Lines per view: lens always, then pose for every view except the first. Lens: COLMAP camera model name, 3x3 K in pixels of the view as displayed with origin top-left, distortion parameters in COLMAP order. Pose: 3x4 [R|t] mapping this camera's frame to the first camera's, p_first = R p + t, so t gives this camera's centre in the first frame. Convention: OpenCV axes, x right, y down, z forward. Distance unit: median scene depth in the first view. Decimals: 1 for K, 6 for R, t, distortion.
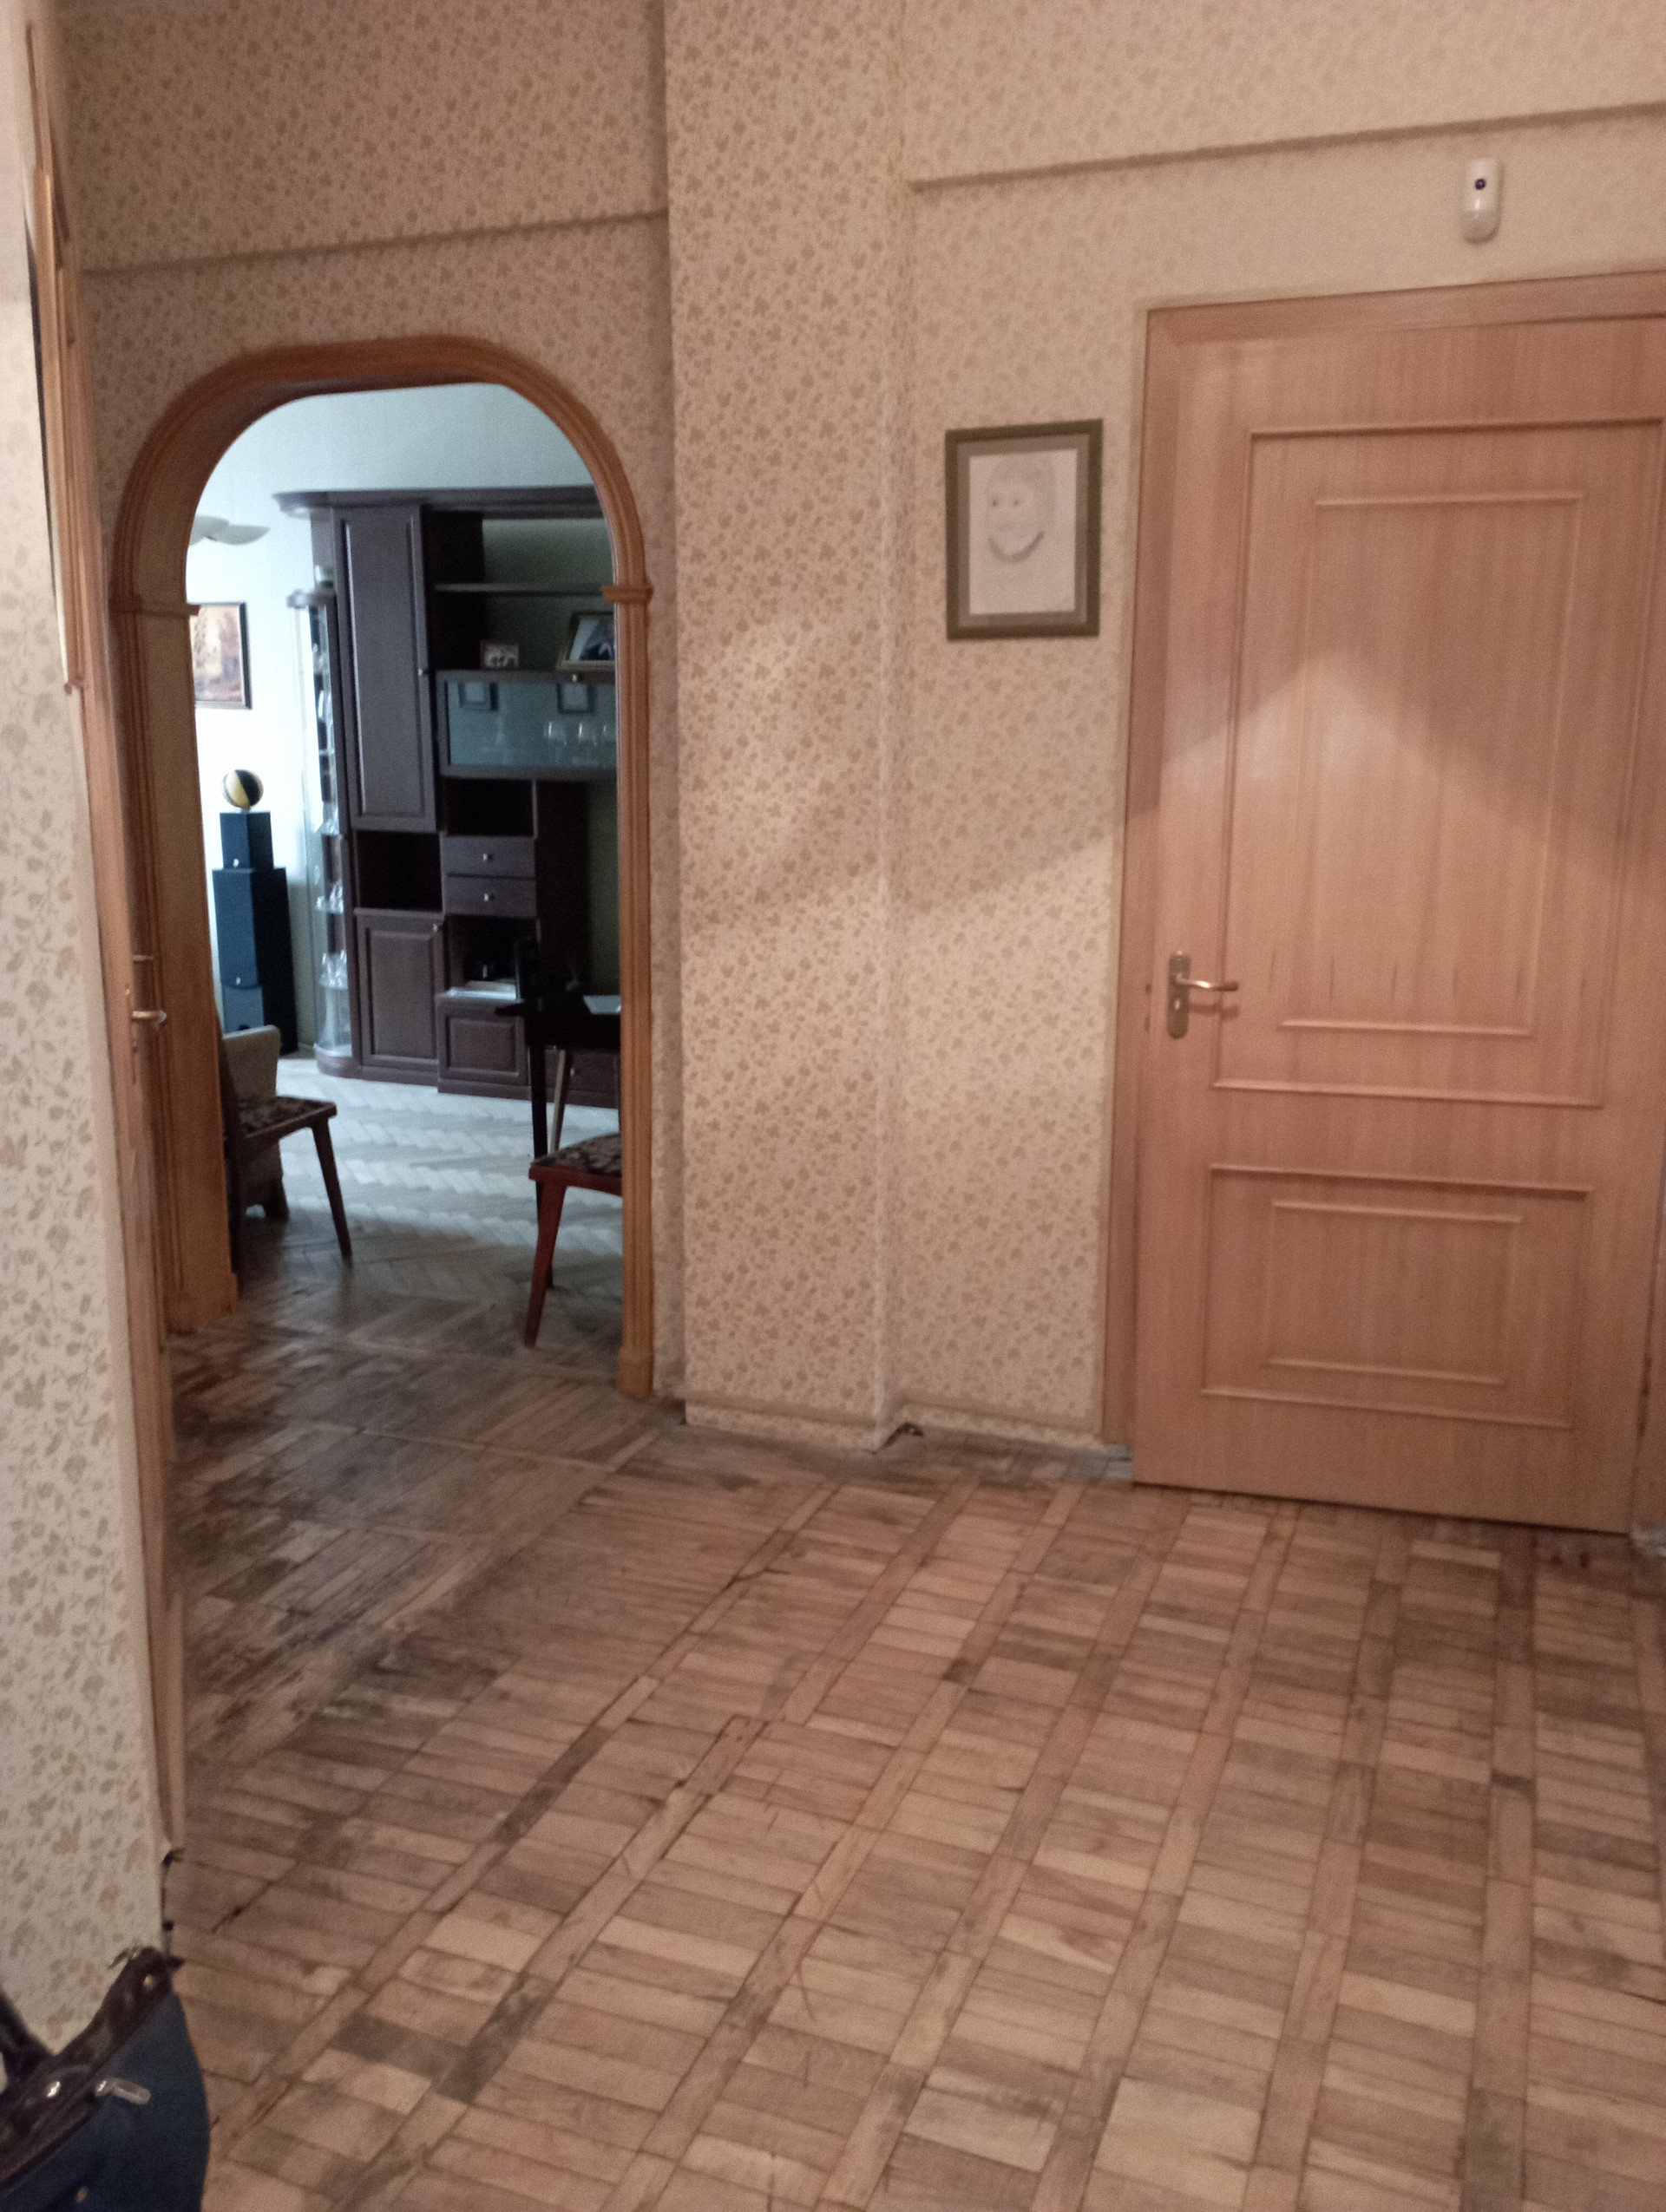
lens RADIAL K [[1831.4, 0, 835.8], [0, 1831.4, 1106.1], [0, 0, 1]] dist [0.101103, -0.107876]
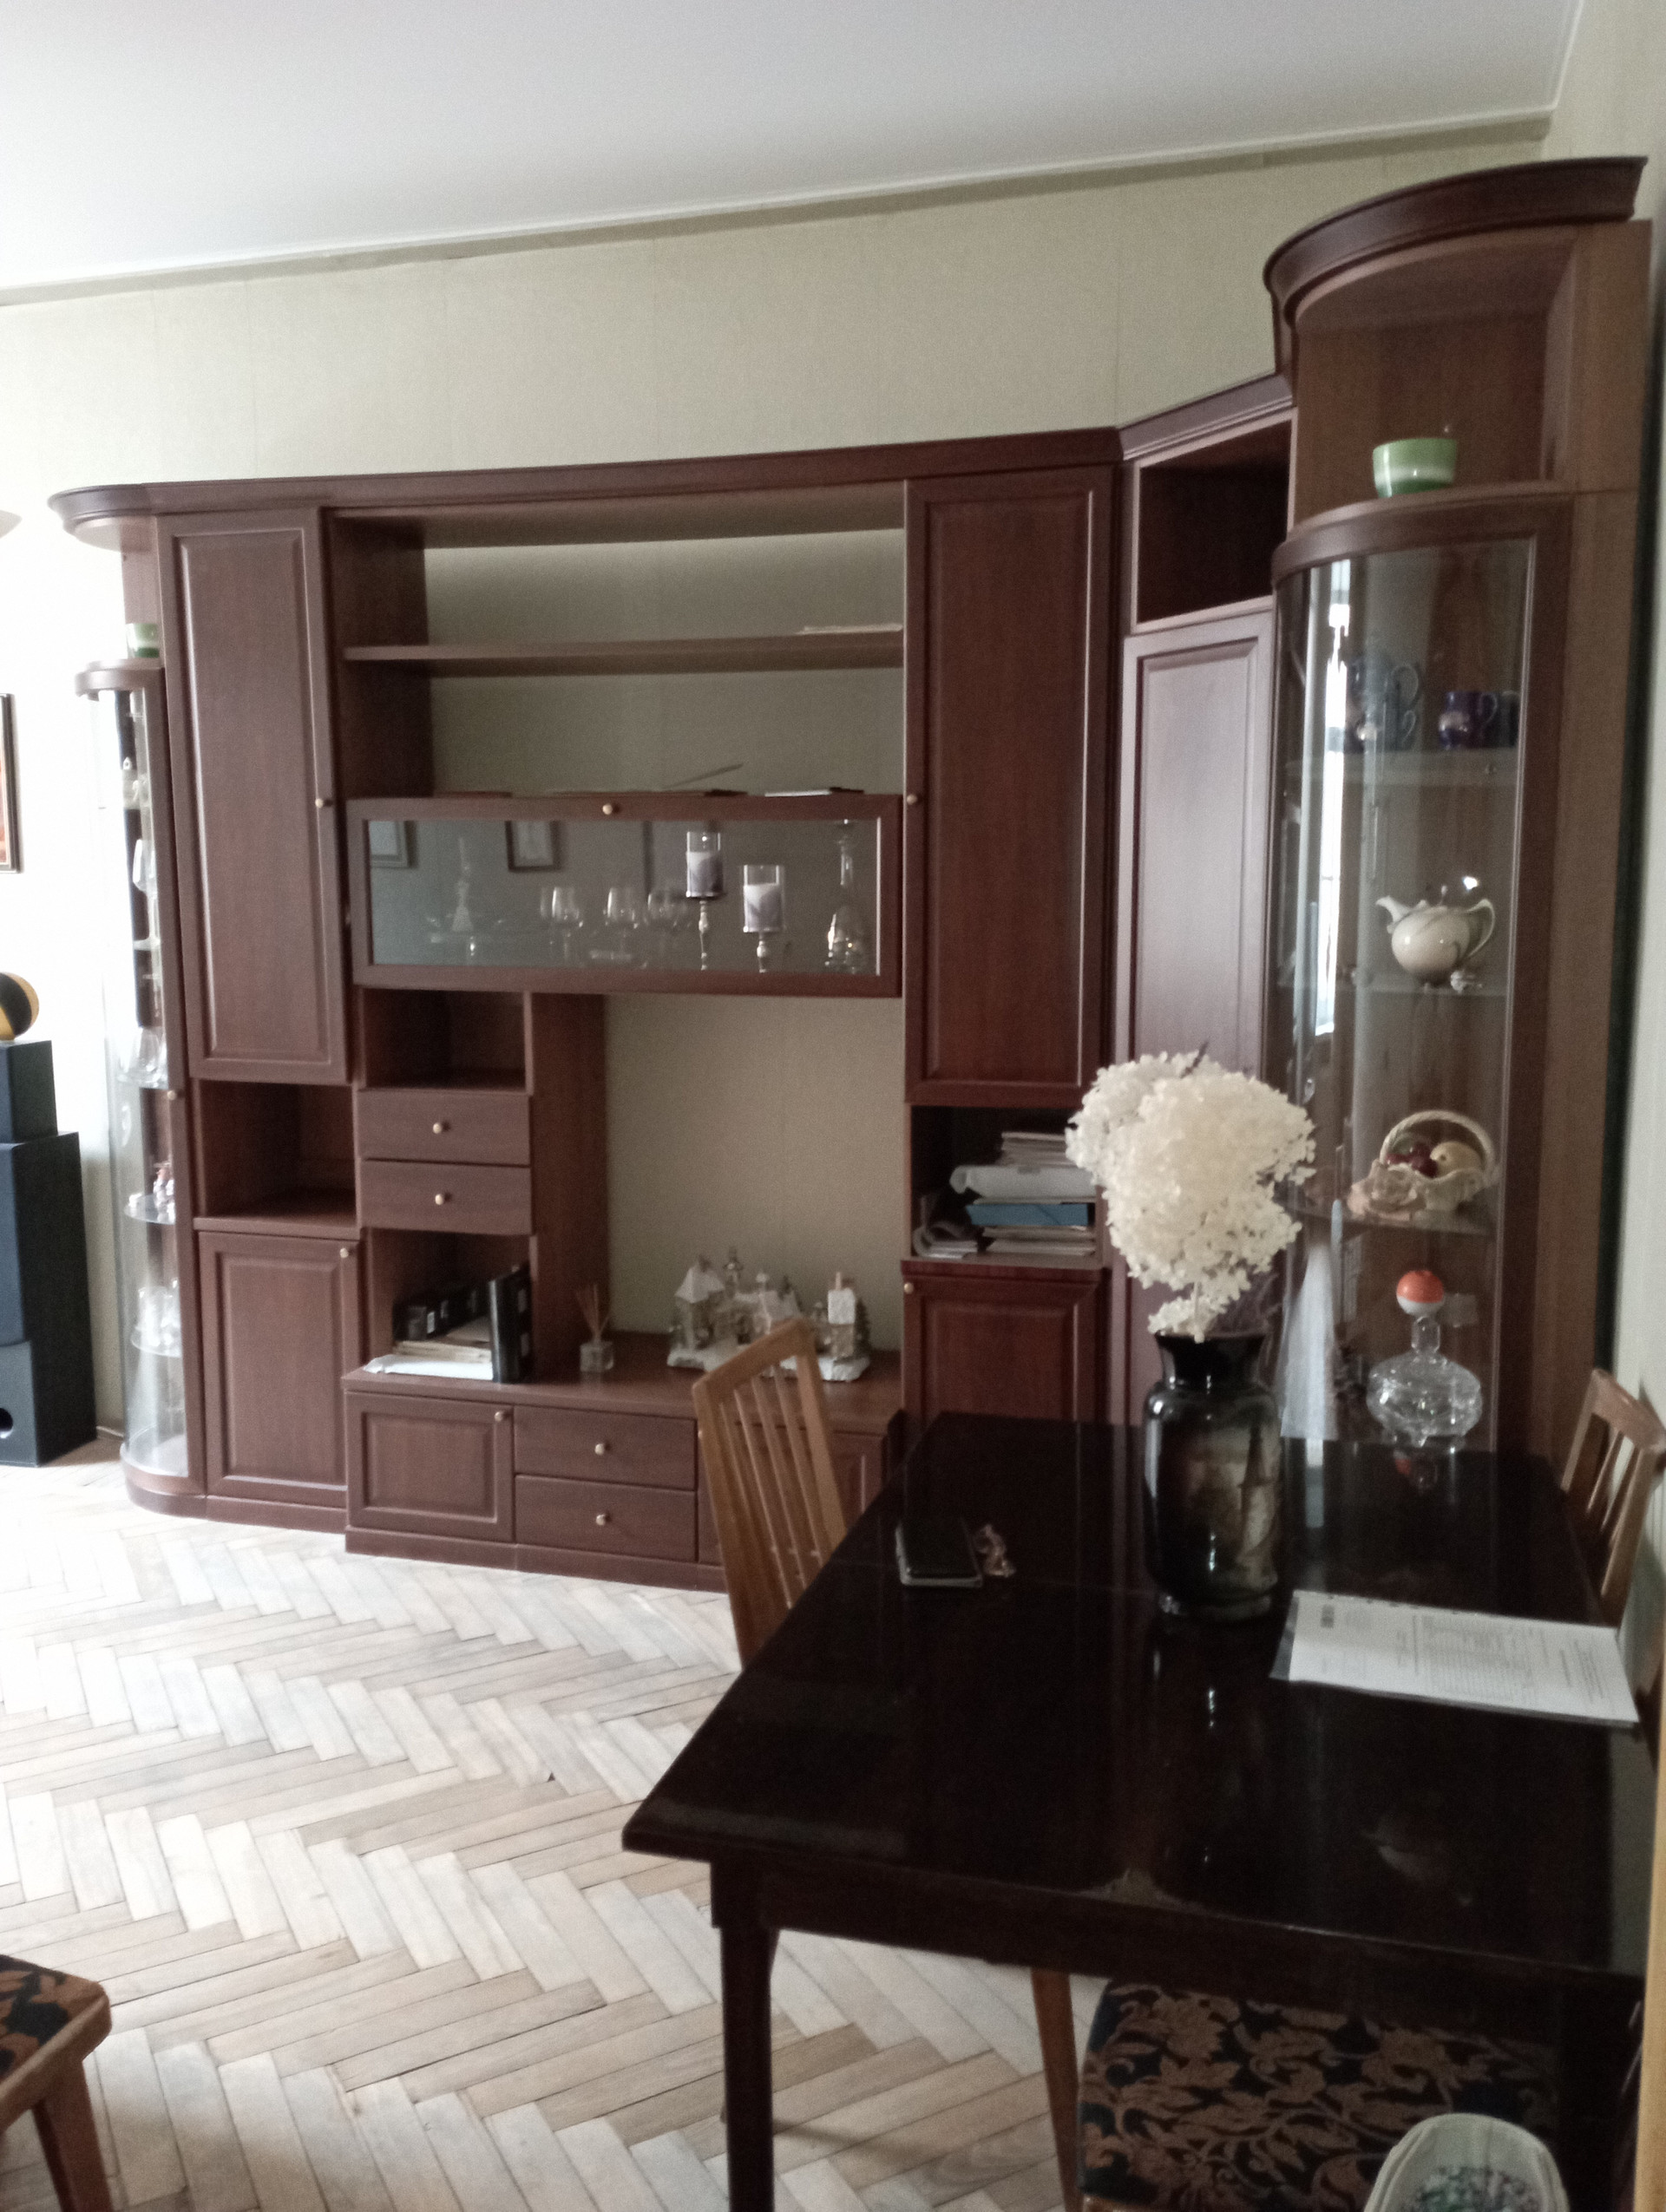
lens RADIAL K [[1831.4, 0, 832.7], [0, 1831.4, 1103.2], [0, 0, 1]] dist [0.101103, -0.107876]
pose [[0.997287, -0.020049, 0.070822, -0.107411], [0.025745, 0.996426, -0.080452, -0.092344], [-0.068956, 0.082057, 0.994239, 0.426876]]
